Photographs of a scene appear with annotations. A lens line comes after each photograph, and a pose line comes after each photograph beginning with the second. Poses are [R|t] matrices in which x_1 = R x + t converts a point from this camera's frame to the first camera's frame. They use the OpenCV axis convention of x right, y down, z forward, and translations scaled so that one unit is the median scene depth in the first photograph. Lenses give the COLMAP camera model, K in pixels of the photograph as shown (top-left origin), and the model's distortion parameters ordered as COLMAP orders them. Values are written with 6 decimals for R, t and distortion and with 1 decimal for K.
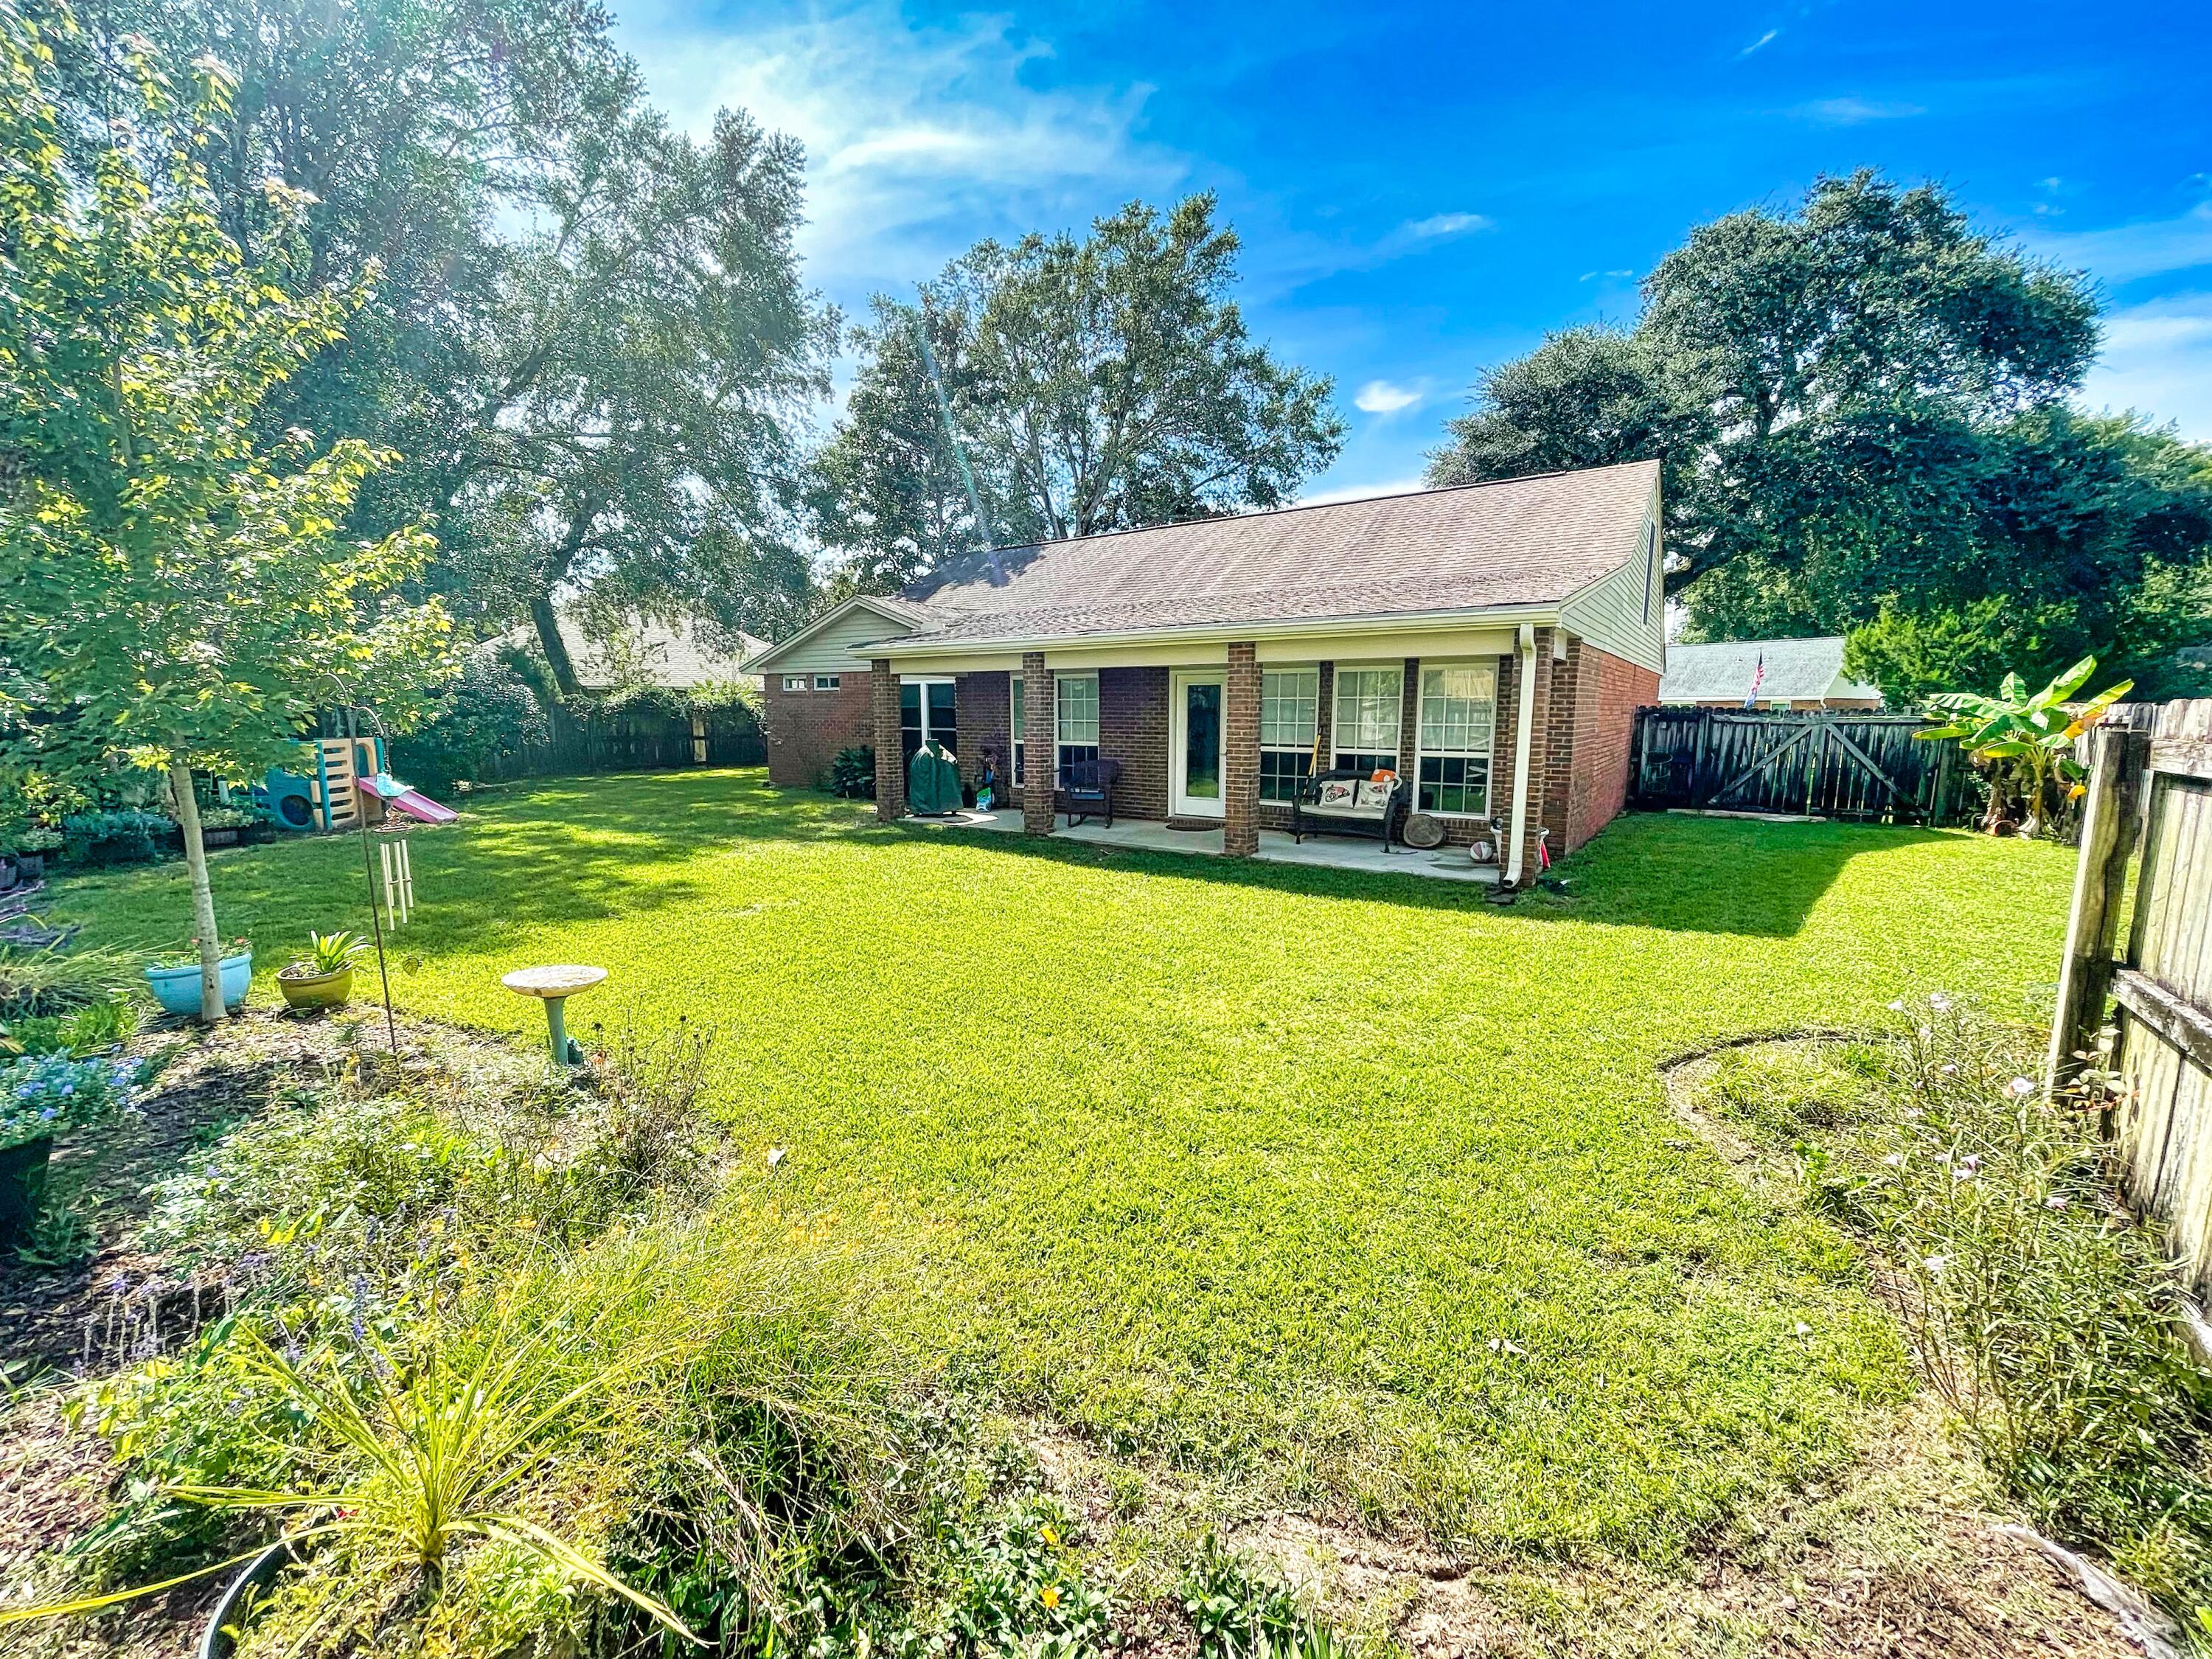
lens RADIAL K [[895.7, 0, 1106.8], [0, 895.7, 838.6], [0, 0, 1]] dist [0.001792, 0.006334]
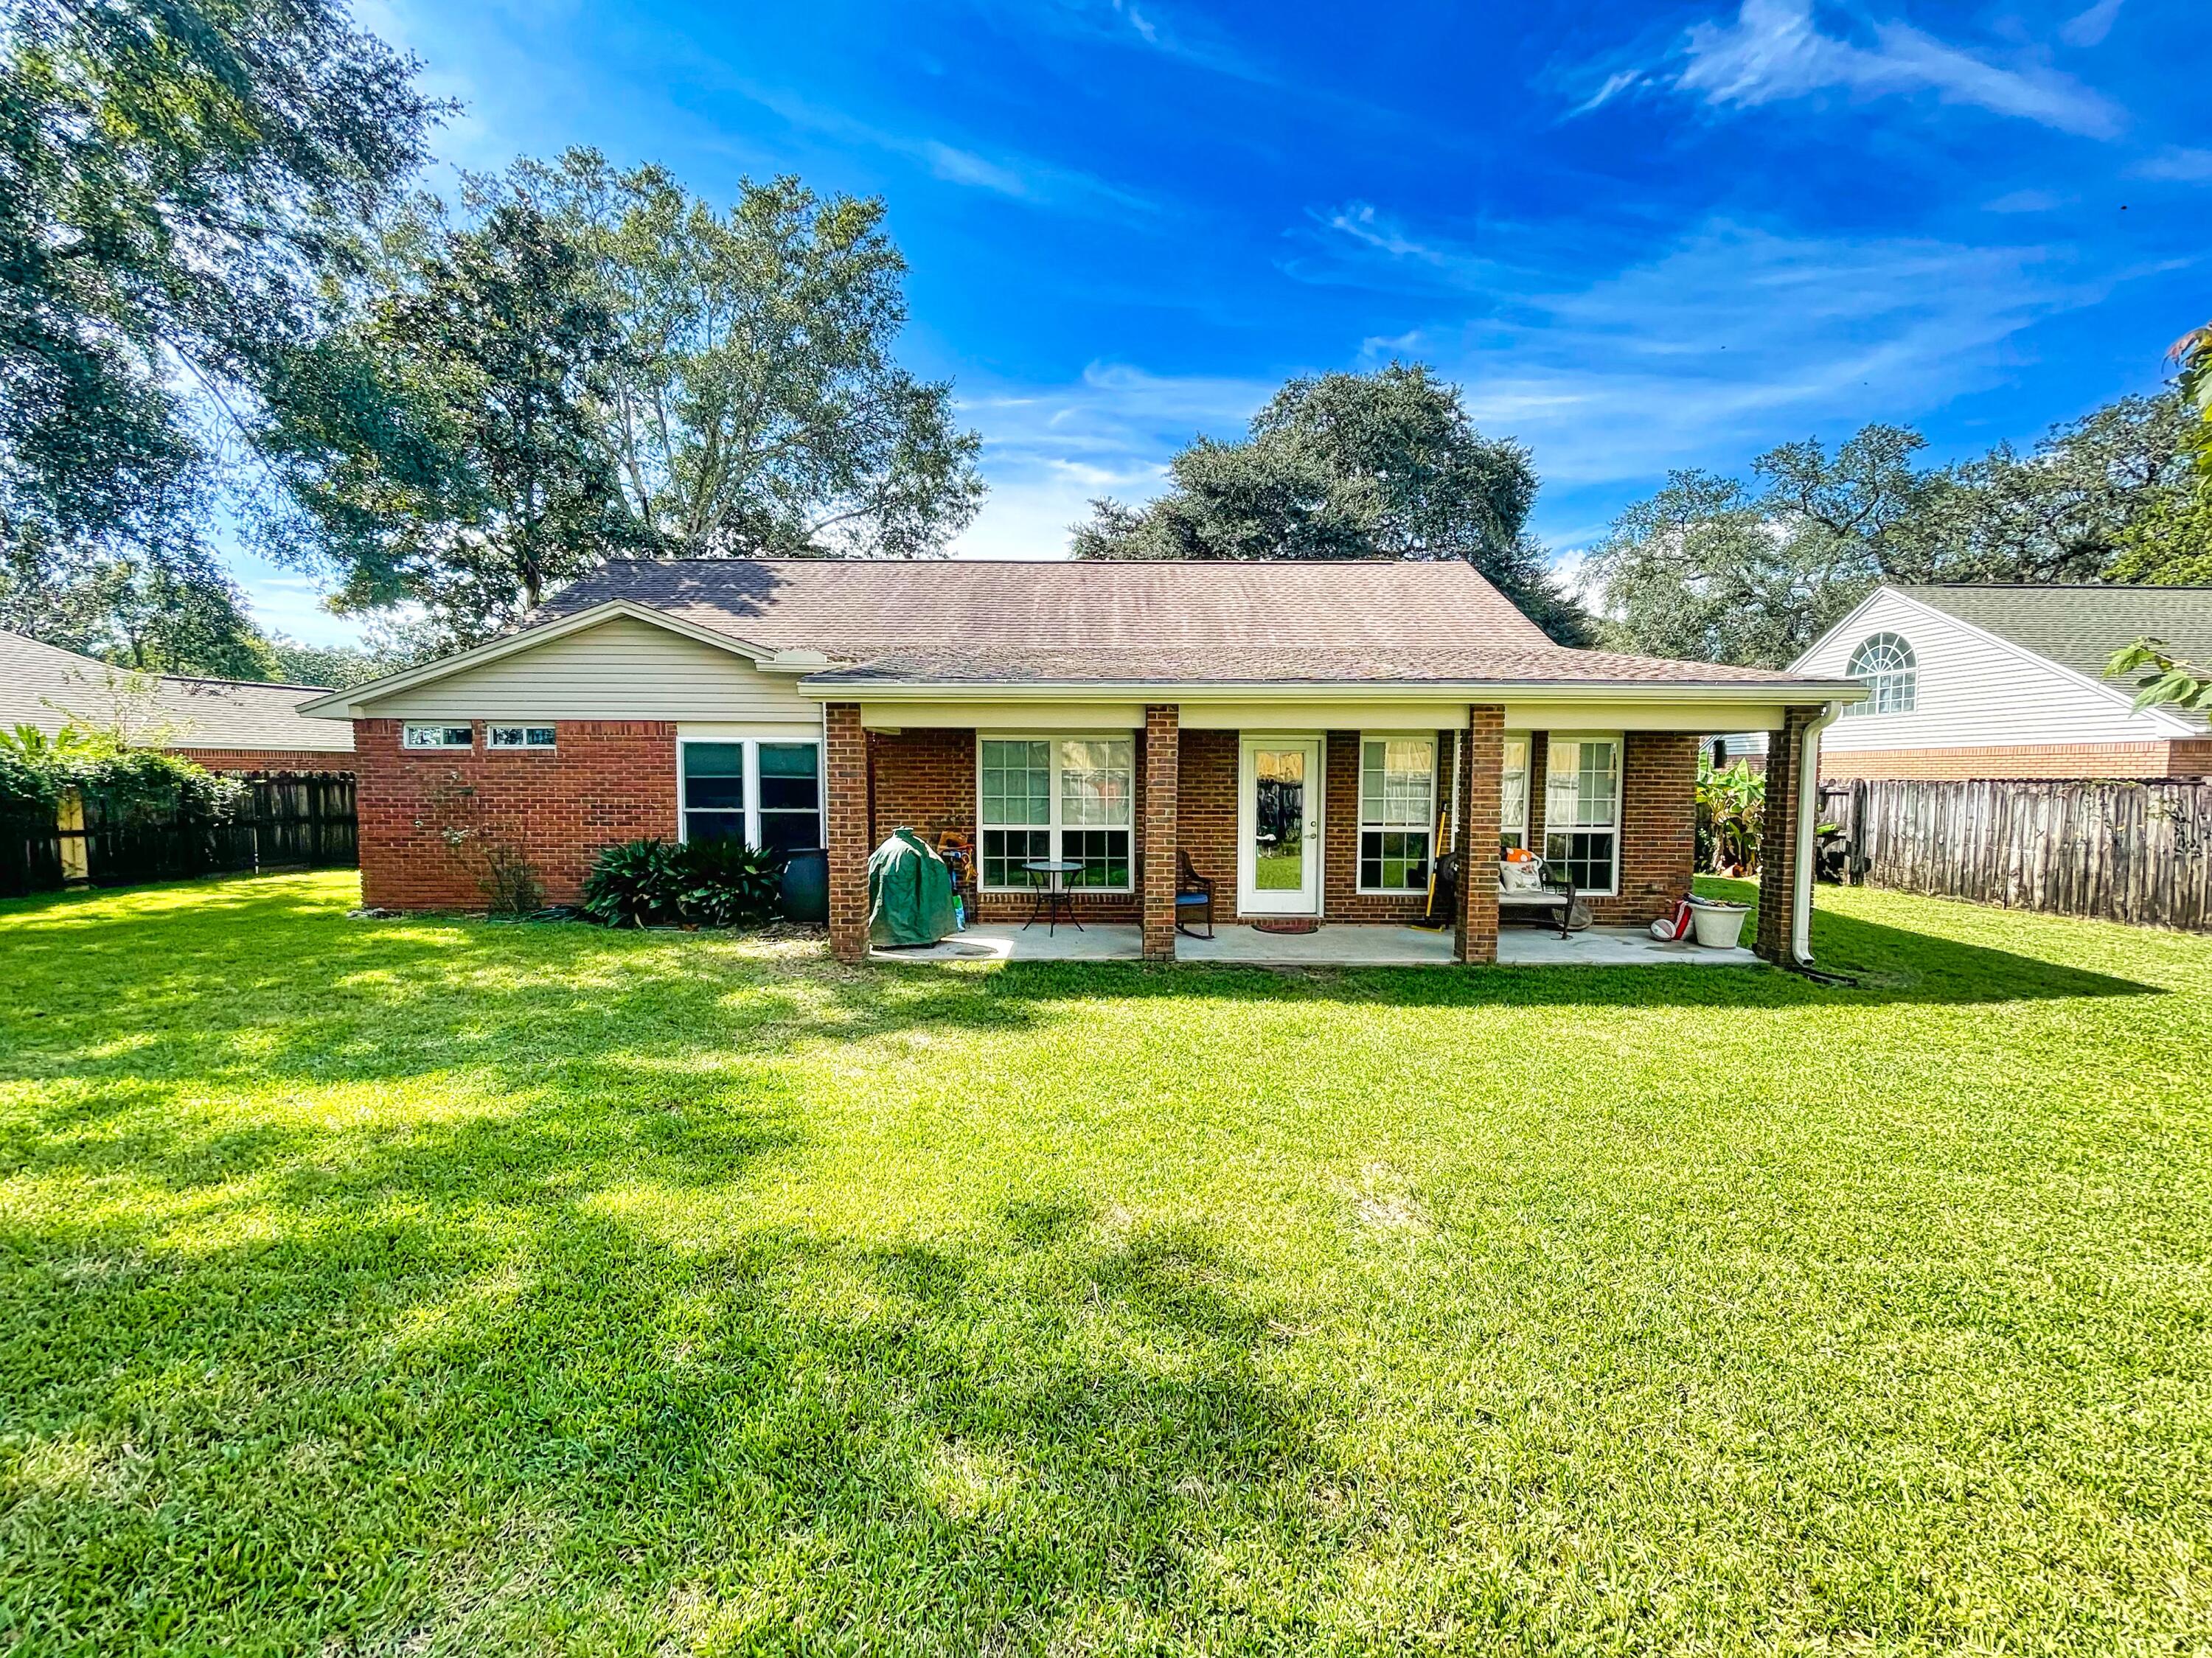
lens RADIAL K [[955.4, 0, 1101.9], [0, 955.4, 786.8], [0, 0, 1]] dist [0.000206, 0.007616]
pose [[0.823488, -0.001112, 0.567332, -0.443812], [0.078474, 0.990609, -0.111965, -0.047005], [-0.561880, 0.136723, 0.815842, 0.322122]]
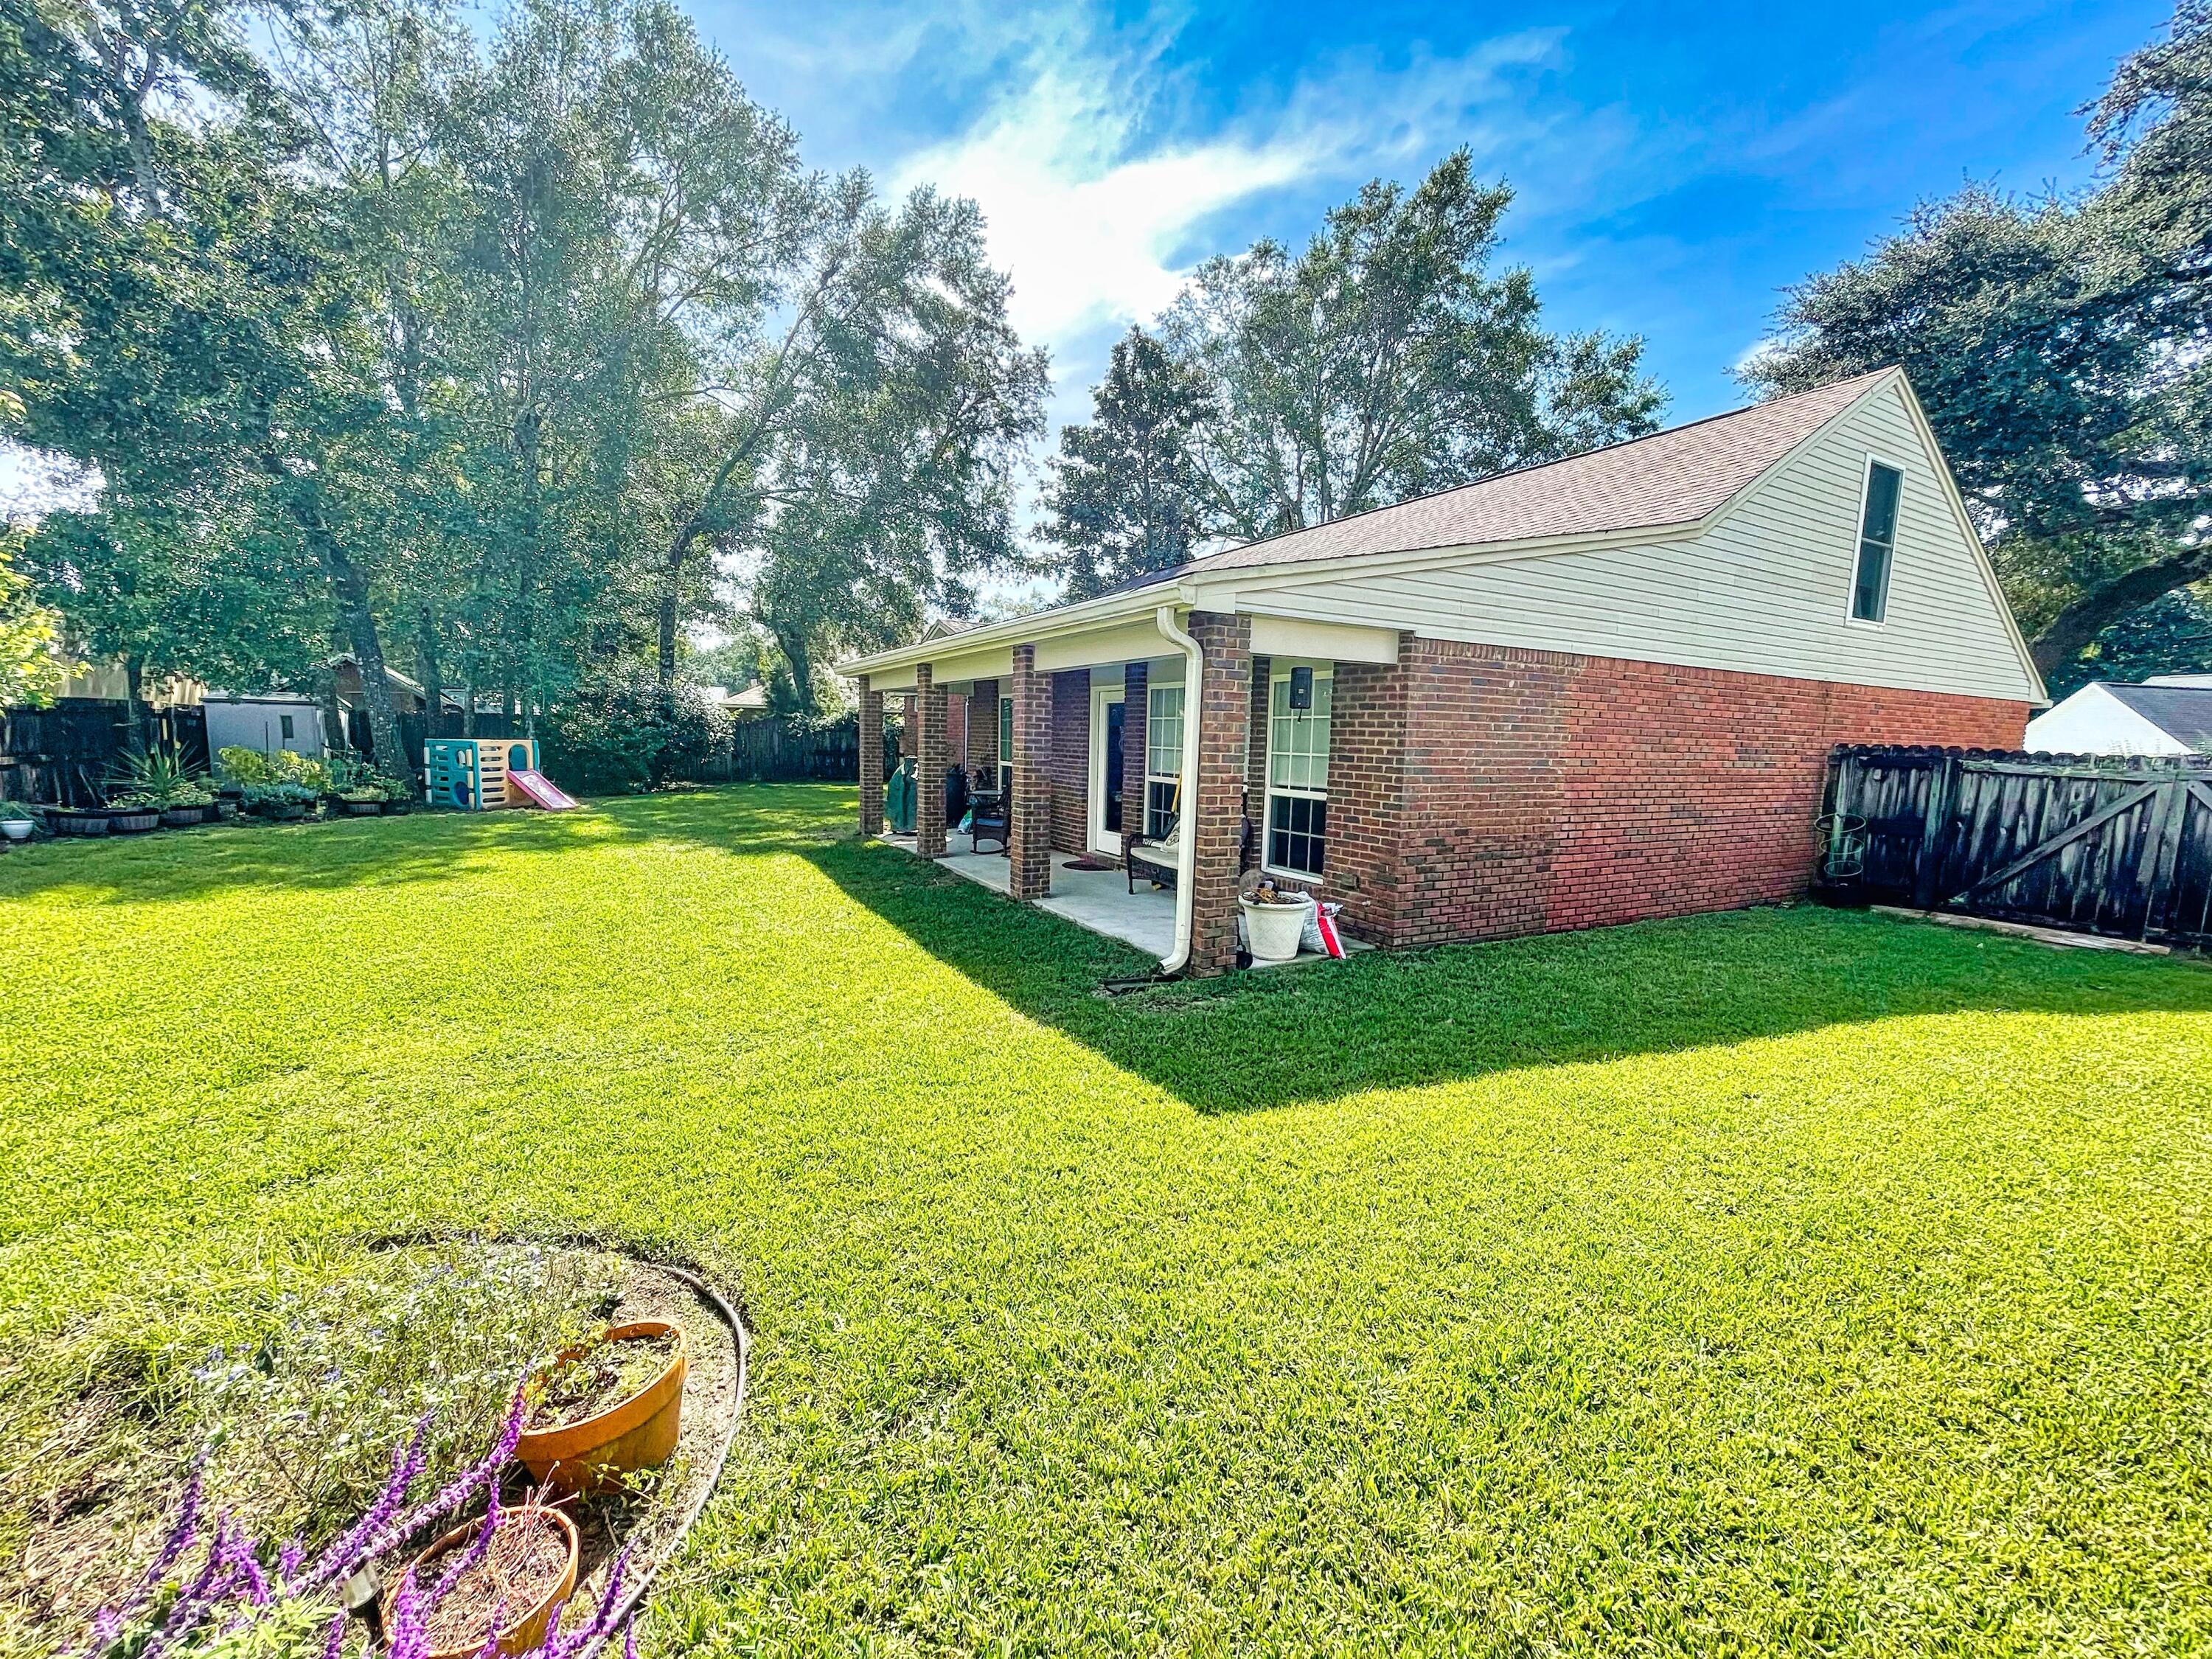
lens RADIAL K [[895.7, 0, 1106.8], [0, 895.7, 838.6], [0, 0, 1]] dist [0.001792, 0.006334]
pose [[0.900604, 0.072118, -0.428616, 0.409152], [-0.088985, 0.995844, -0.019417, -0.019962], [0.425434, 0.055627, 0.903278, 0.193864]]
